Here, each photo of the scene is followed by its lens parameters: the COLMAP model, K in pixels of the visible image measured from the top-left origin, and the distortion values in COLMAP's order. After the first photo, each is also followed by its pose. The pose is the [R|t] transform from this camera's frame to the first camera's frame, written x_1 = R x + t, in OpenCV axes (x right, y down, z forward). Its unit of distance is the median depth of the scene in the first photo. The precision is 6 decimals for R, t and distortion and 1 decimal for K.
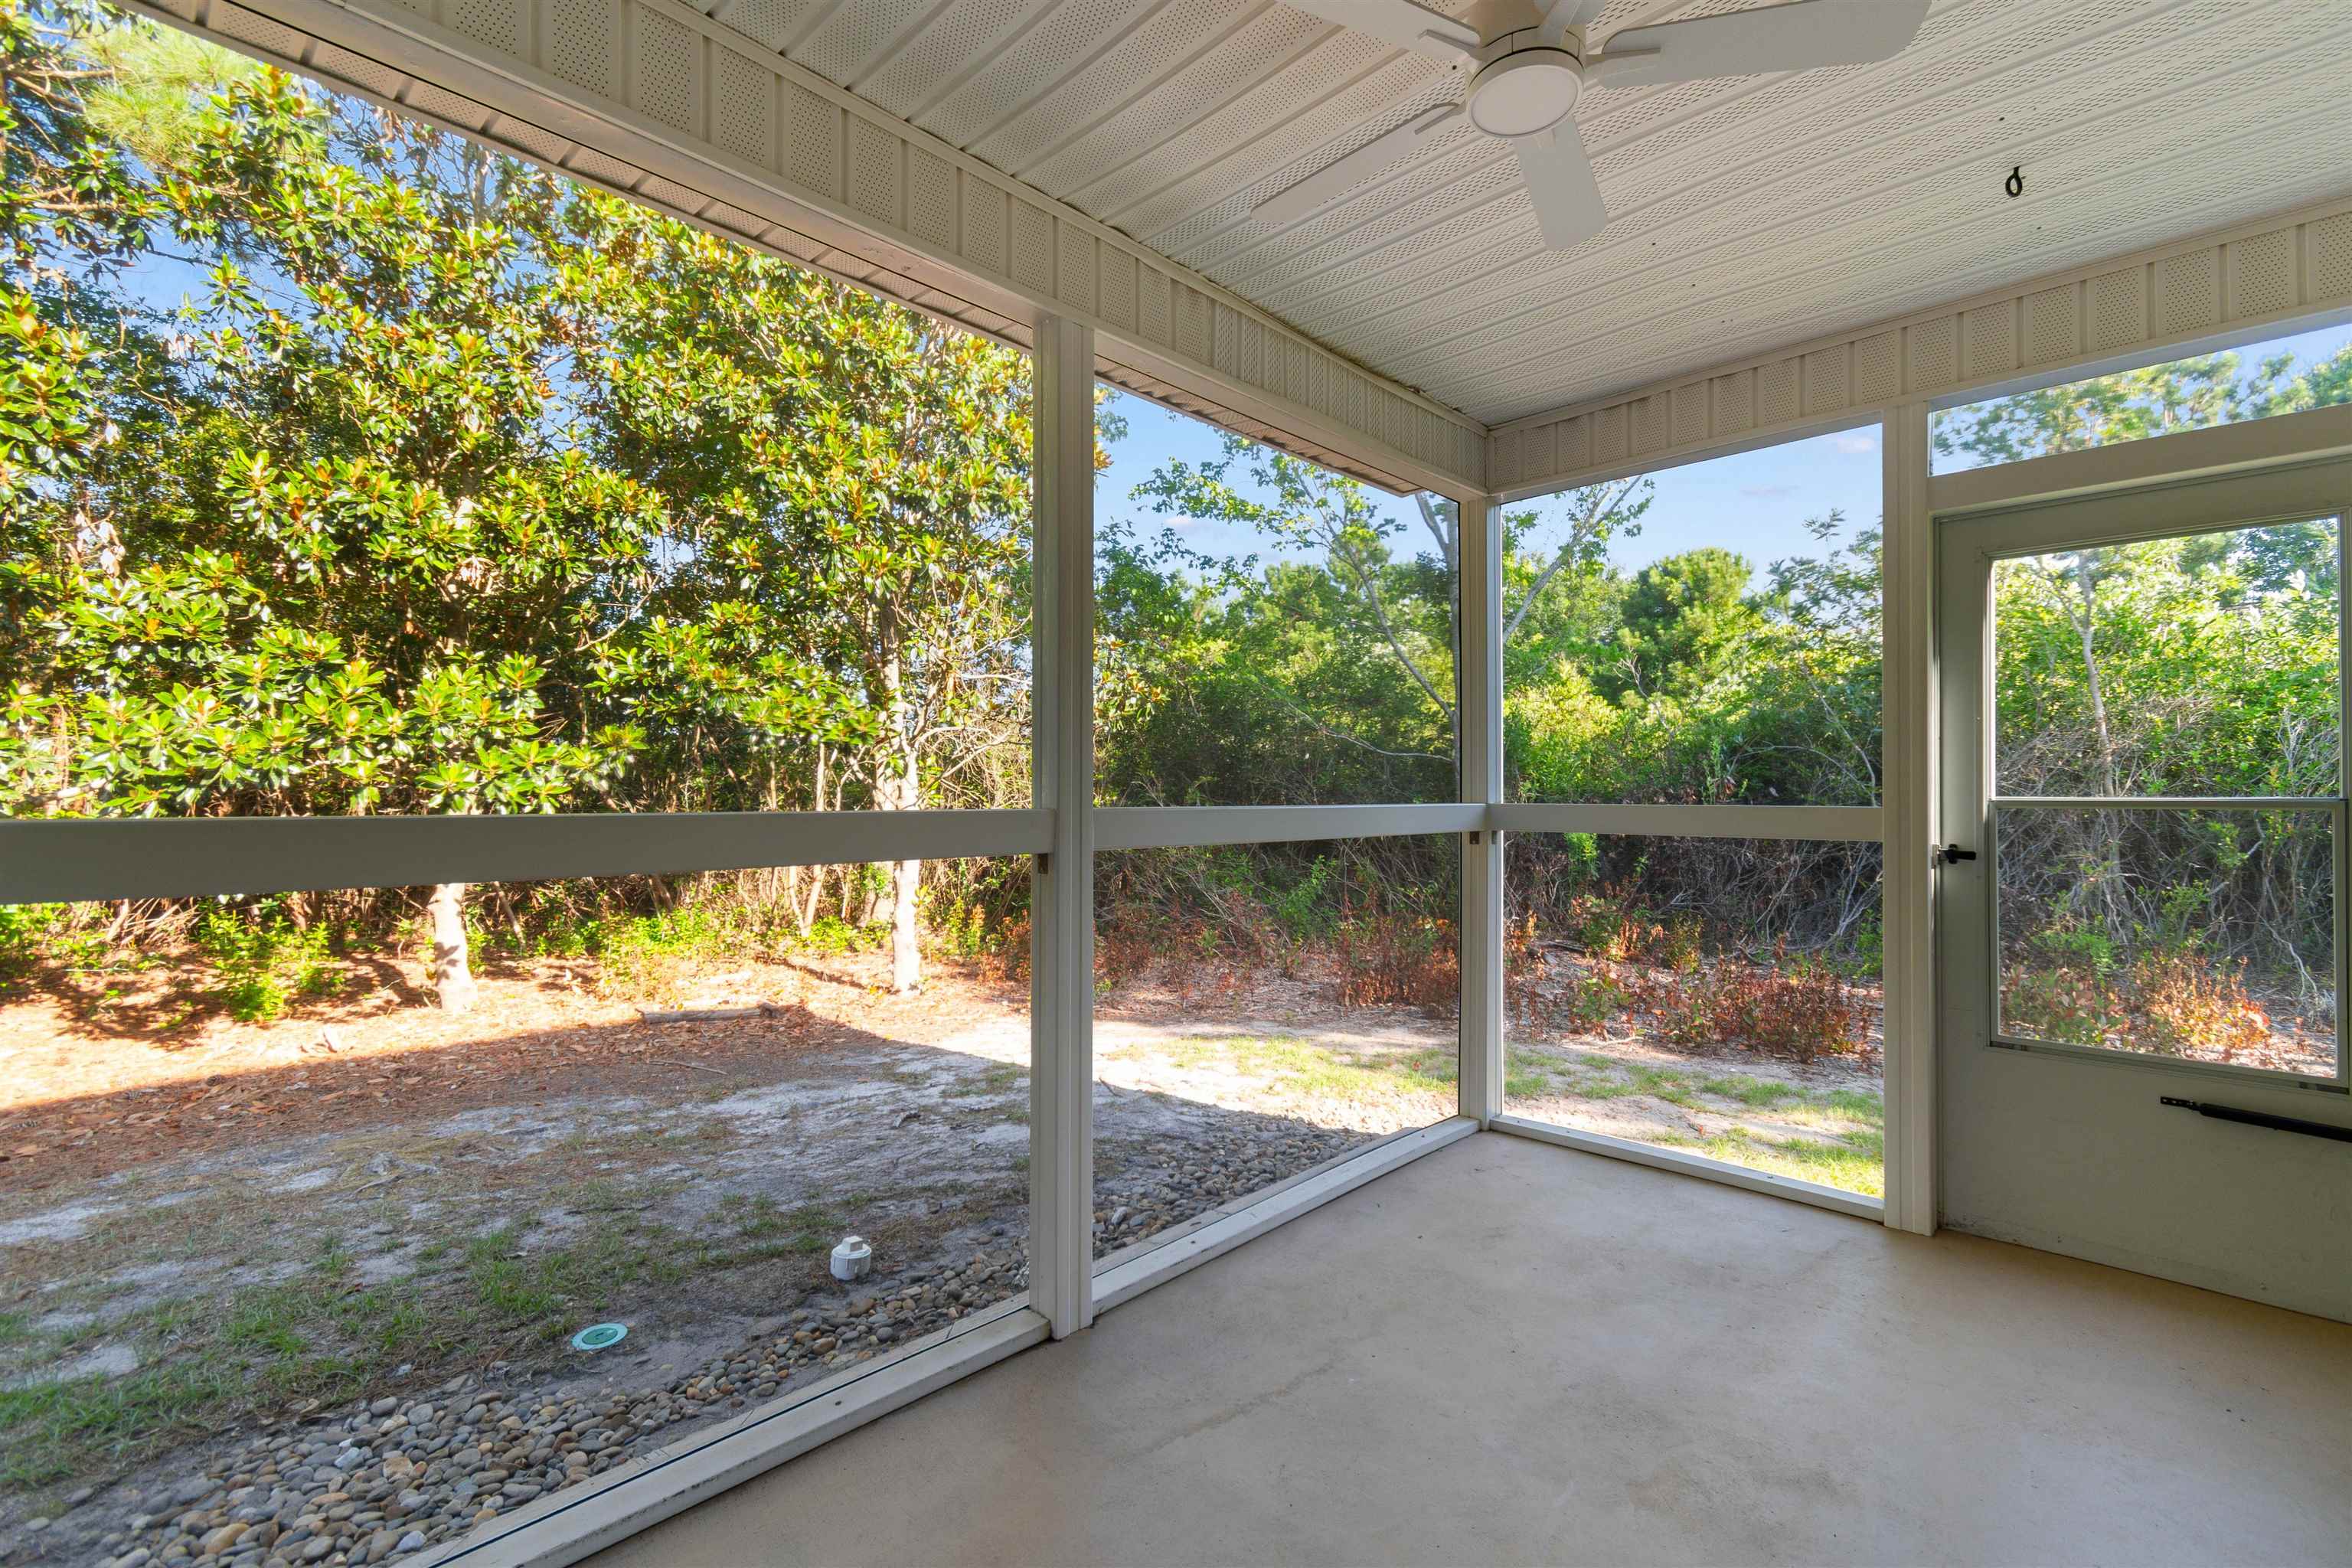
lens RADIAL K [[1036.4, 0, 1176.0], [0, 1036.4, 784.0], [0, 0, 1]] dist [-0.002238, -0.000380]
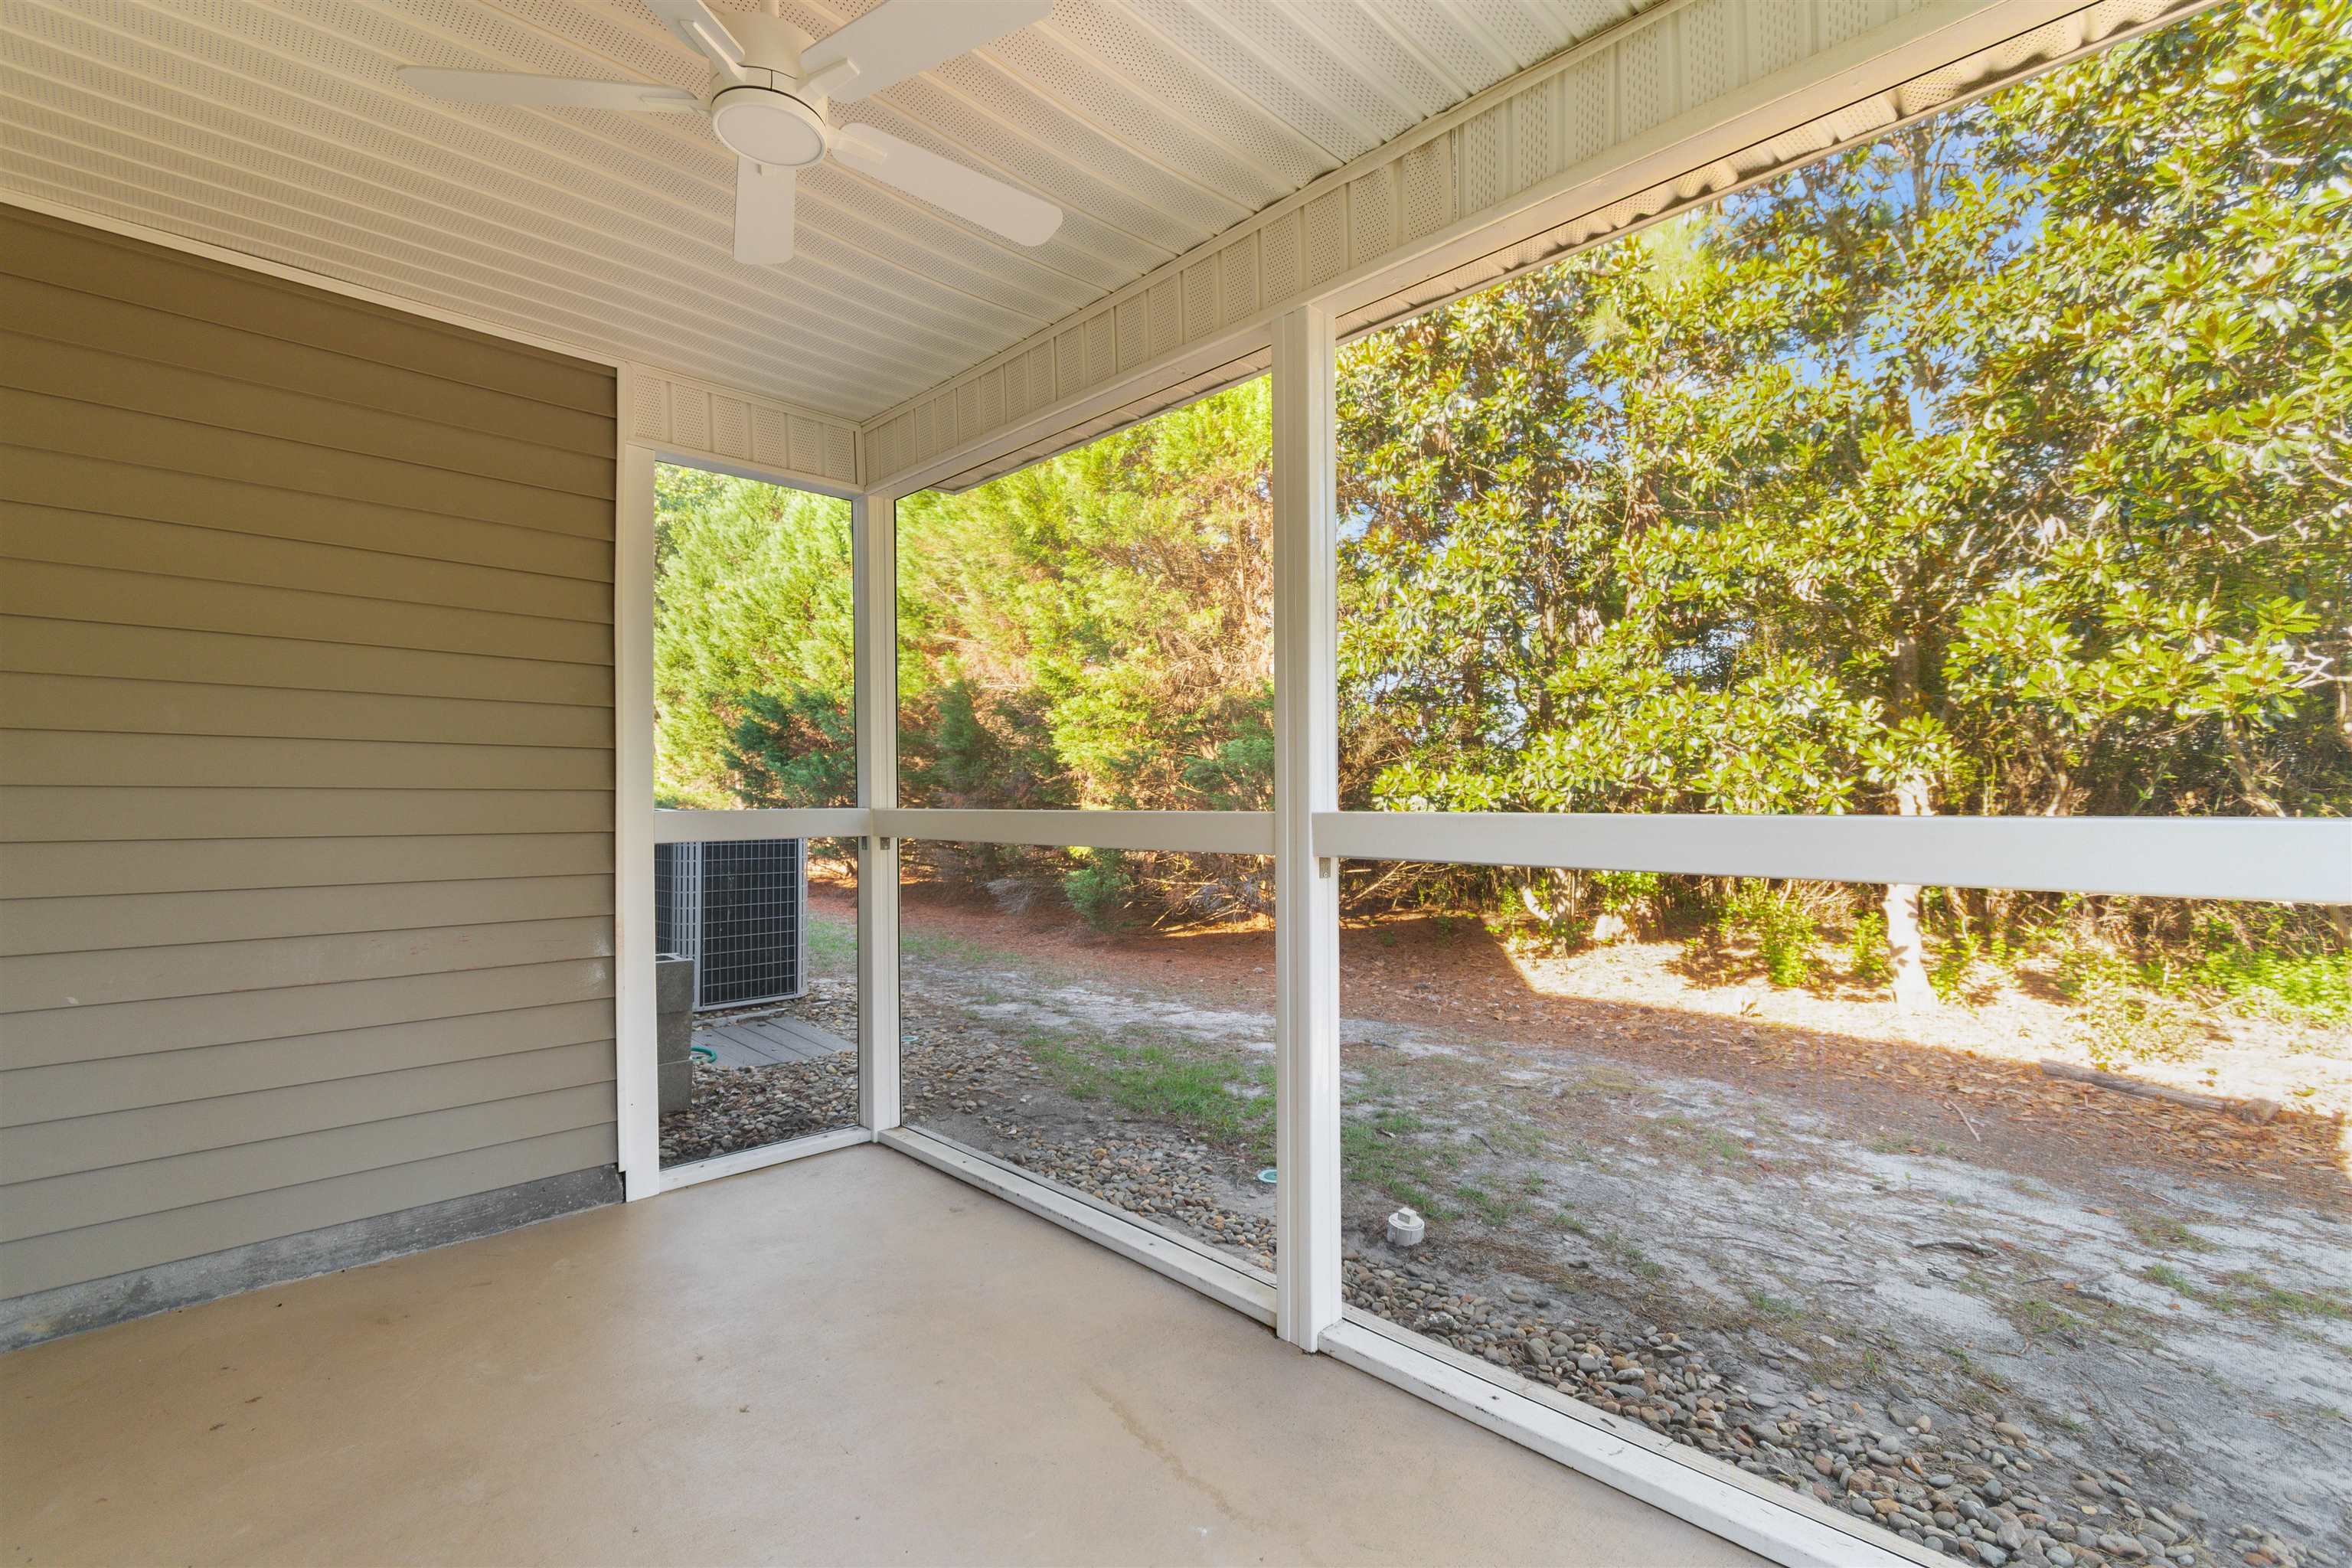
lens RADIAL K [[1036.4, 0, 1176.0], [0, 1036.4, 784.0], [0, 0, 1]] dist [-0.002238, -0.000380]
pose [[-0.028622, -0.012866, -0.999508, 0.505520], [0.014906, 0.999800, -0.013296, 0.005856], [0.999479, -0.015280, -0.028424, 0.524166]]
